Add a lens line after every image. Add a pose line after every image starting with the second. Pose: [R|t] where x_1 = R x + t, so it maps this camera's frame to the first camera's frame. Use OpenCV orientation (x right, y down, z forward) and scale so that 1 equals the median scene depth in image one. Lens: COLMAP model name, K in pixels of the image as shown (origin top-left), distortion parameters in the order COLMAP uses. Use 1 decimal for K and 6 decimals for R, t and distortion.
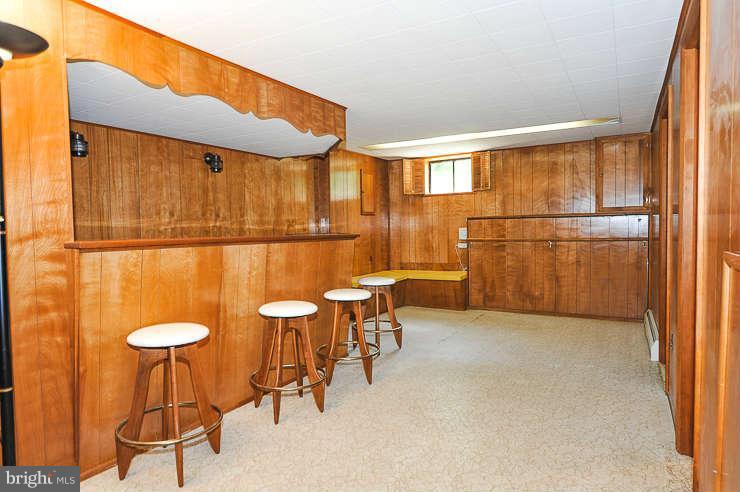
lens RADIAL K [[457.9, 0, 369.7], [0, 457.9, 252.0], [0, 0, 1]] dist [0.001162, -0.001238]
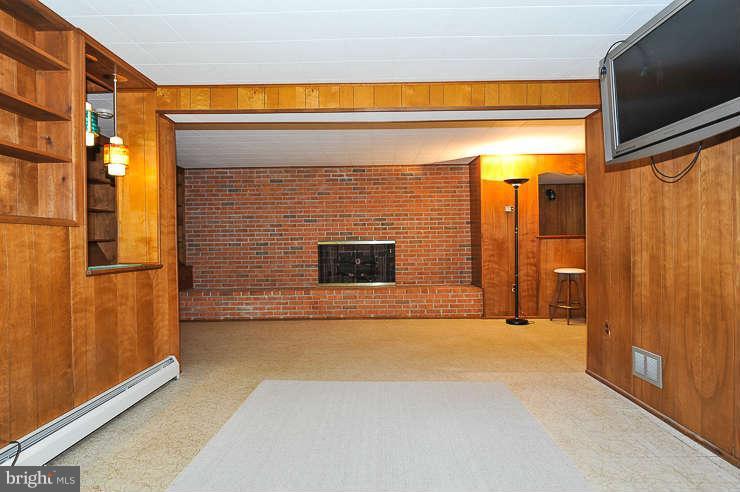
lens RADIAL K [[457.9, 0, 368.5], [0, 457.9, 247.5], [0, 0, 1]] dist [0.001162, -0.001238]
pose [[0.494382, 0.020142, -0.869011, 1.362852], [-0.032192, 0.999470, 0.004852, 0.072403], [0.868649, 0.025576, 0.494768, -1.396947]]
